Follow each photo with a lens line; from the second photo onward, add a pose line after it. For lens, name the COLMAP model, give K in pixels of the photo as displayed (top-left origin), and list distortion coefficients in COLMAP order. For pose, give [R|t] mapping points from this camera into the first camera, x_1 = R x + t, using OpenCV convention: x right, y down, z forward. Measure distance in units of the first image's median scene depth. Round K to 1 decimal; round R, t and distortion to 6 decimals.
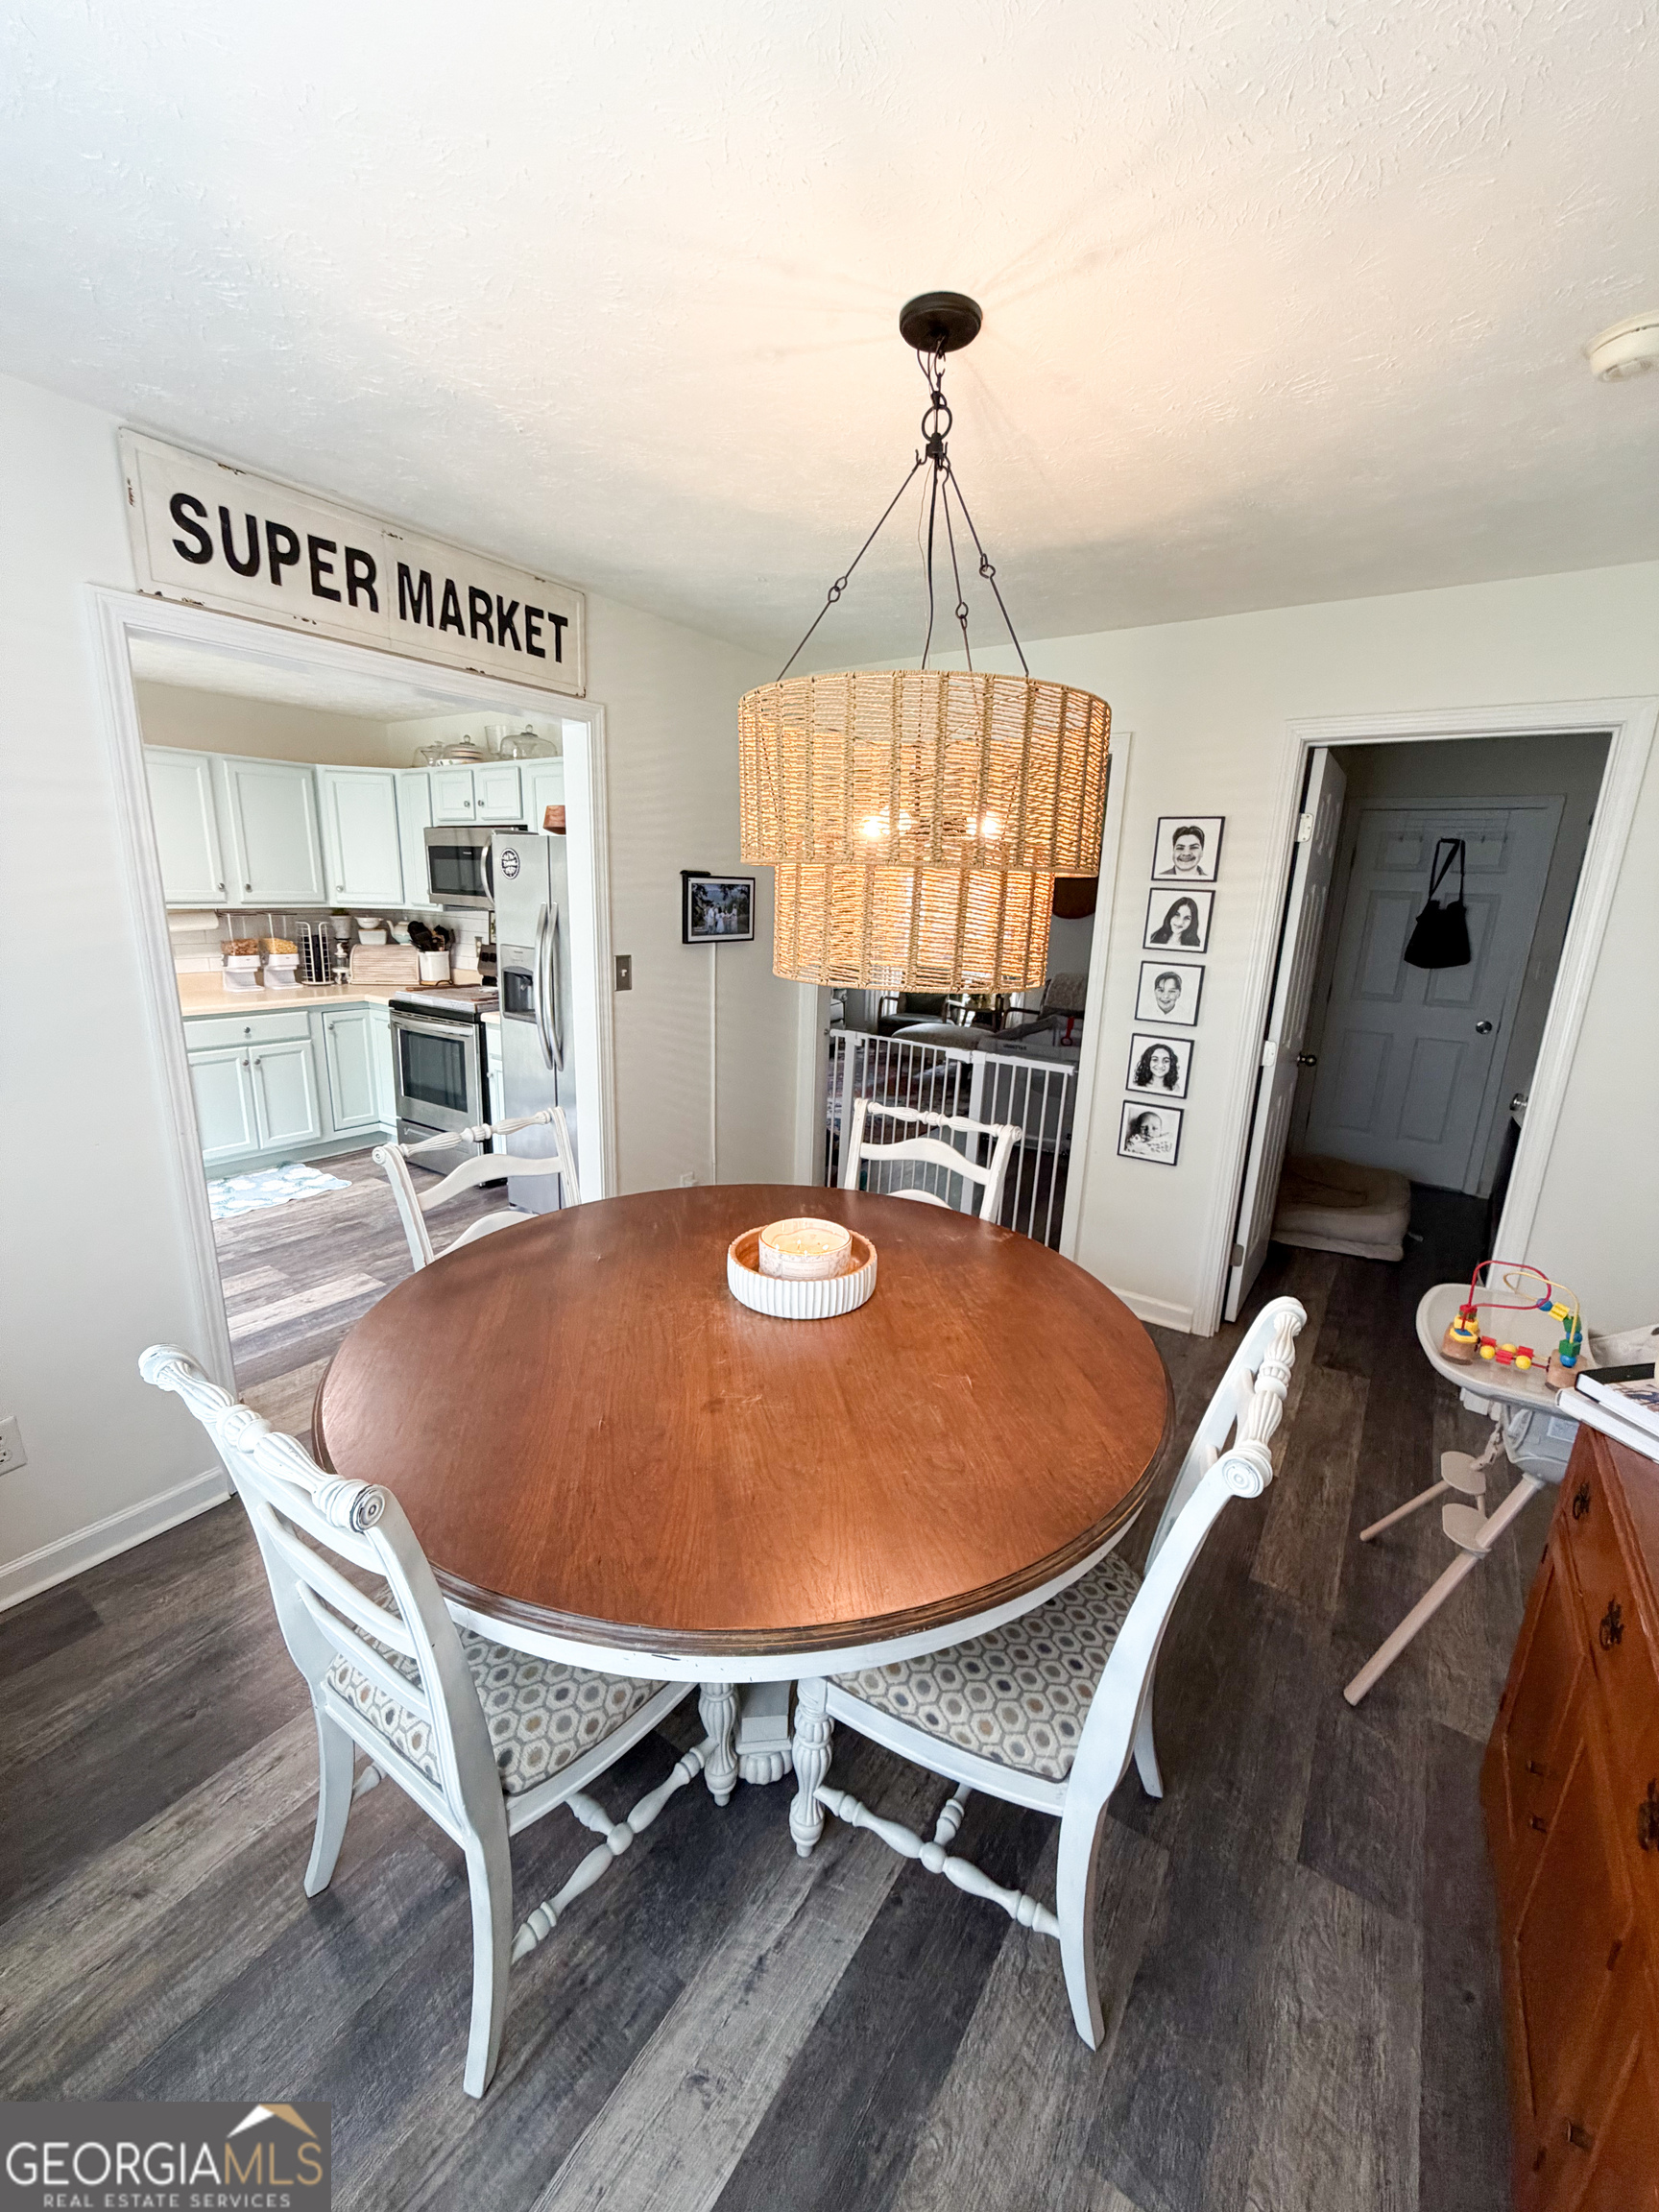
lens RADIAL K [[882.6, 0, 829.7], [0, 882.6, 1098.9], [0, 0, 1]] dist [0.000597, -0.000089]
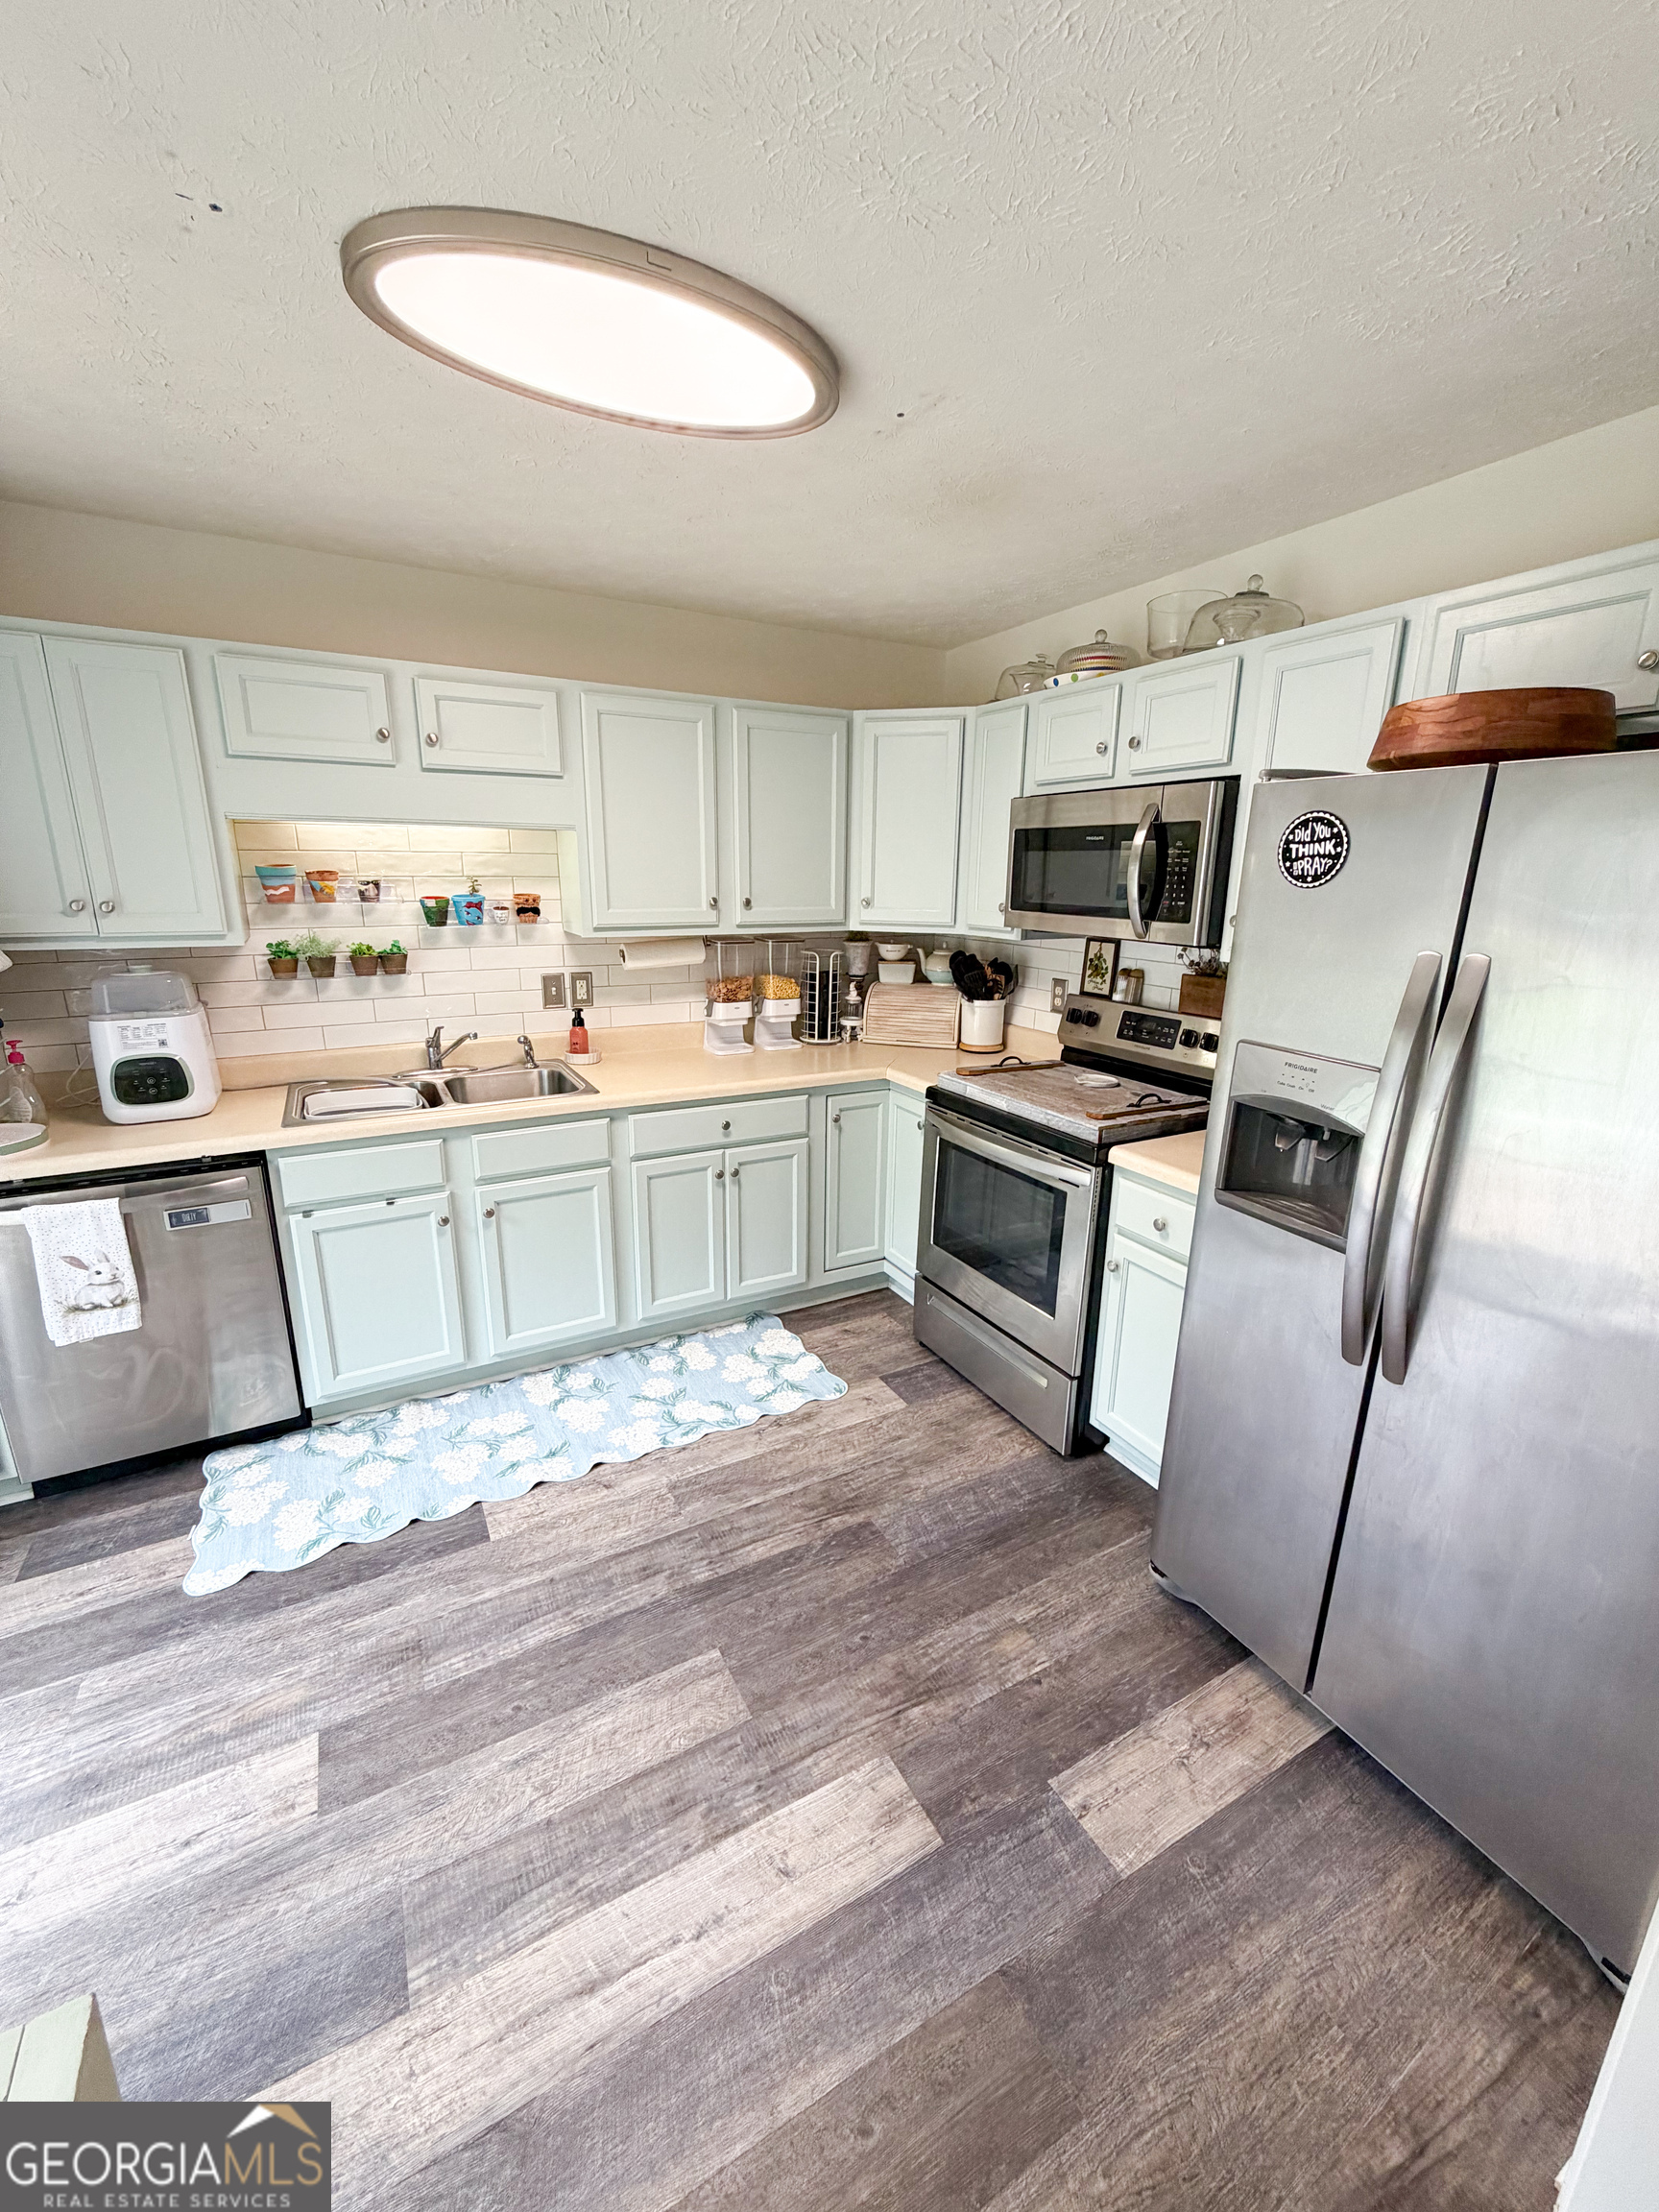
lens RADIAL K [[882.6, 0, 829.7], [0, 882.6, 1098.9], [0, 0, 1]] dist [0.000597, -0.000089]
pose [[0.890481, 0.094353, -0.445131, -0.302209], [-0.093705, 0.995322, 0.023519, -0.117302], [0.445268, 0.020768, 0.895157, 0.448162]]
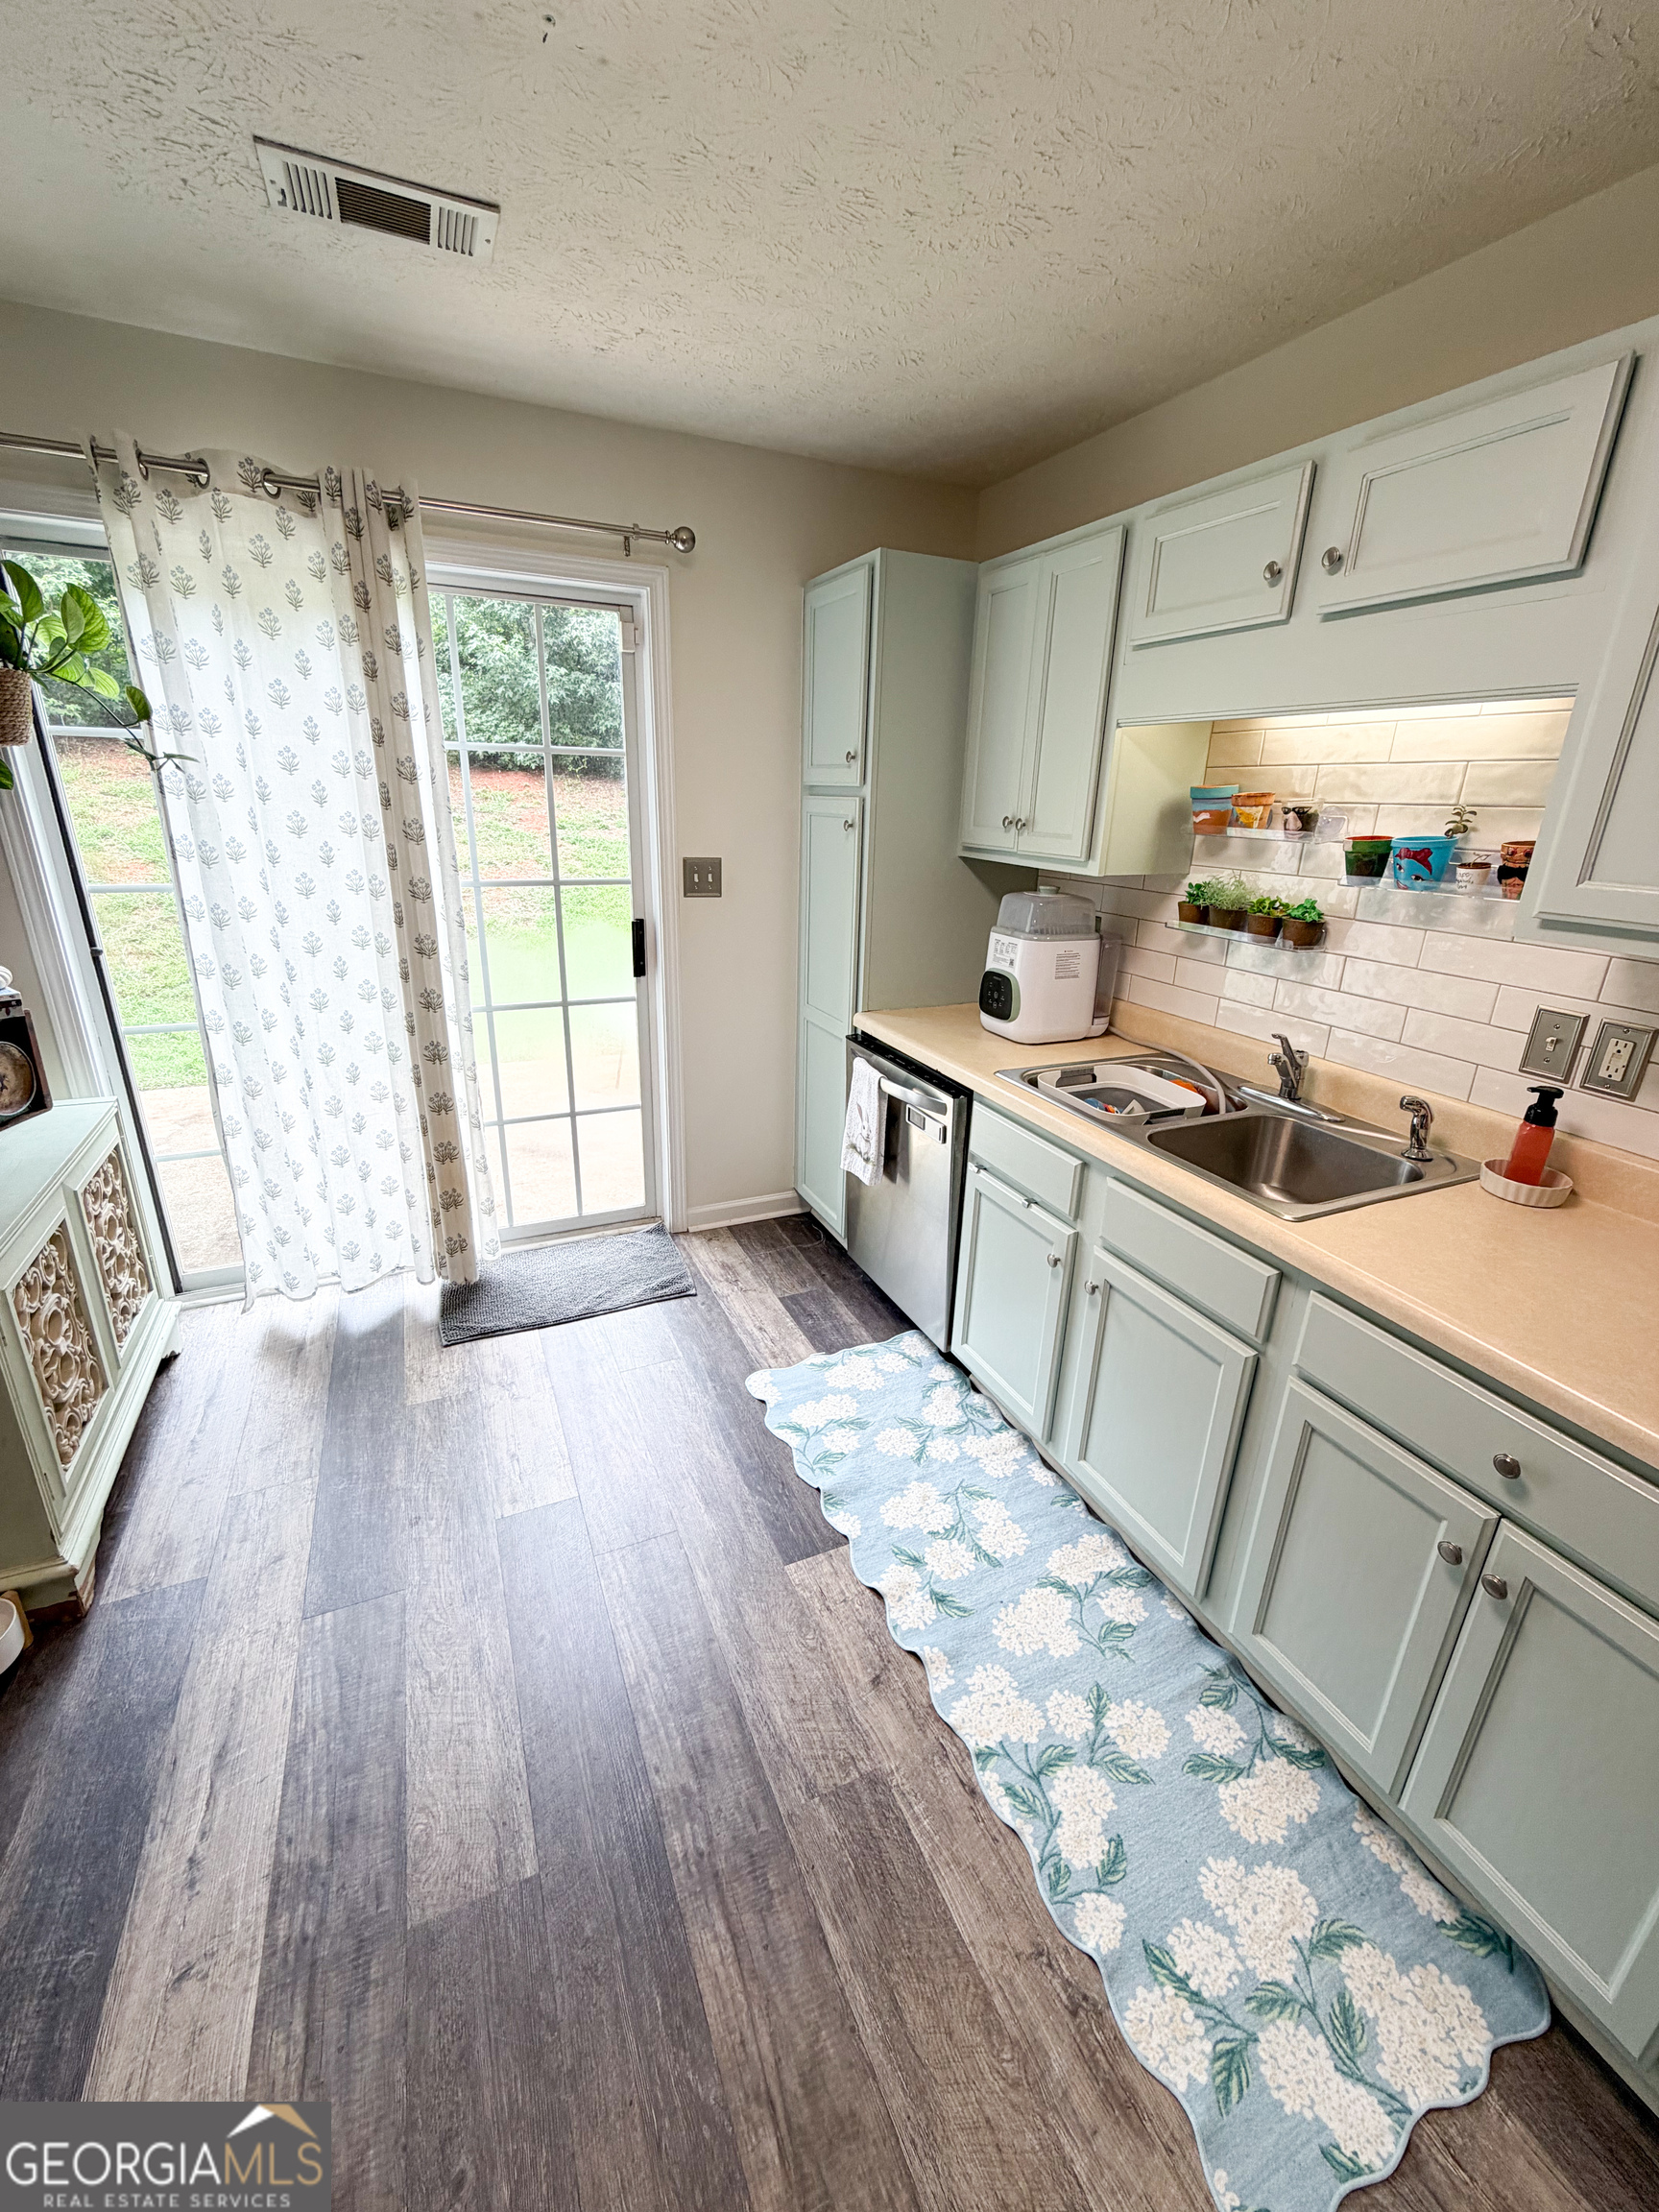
lens RADIAL K [[882.6, 0, 829.7], [0, 882.6, 1098.9], [0, 0, 1]] dist [0.000597, -0.000089]
pose [[-0.520765, 0.239182, -0.819509, -0.378371], [-0.246617, 0.876874, 0.412640, -0.218061], [0.817302, 0.416994, -0.397659, 0.883550]]
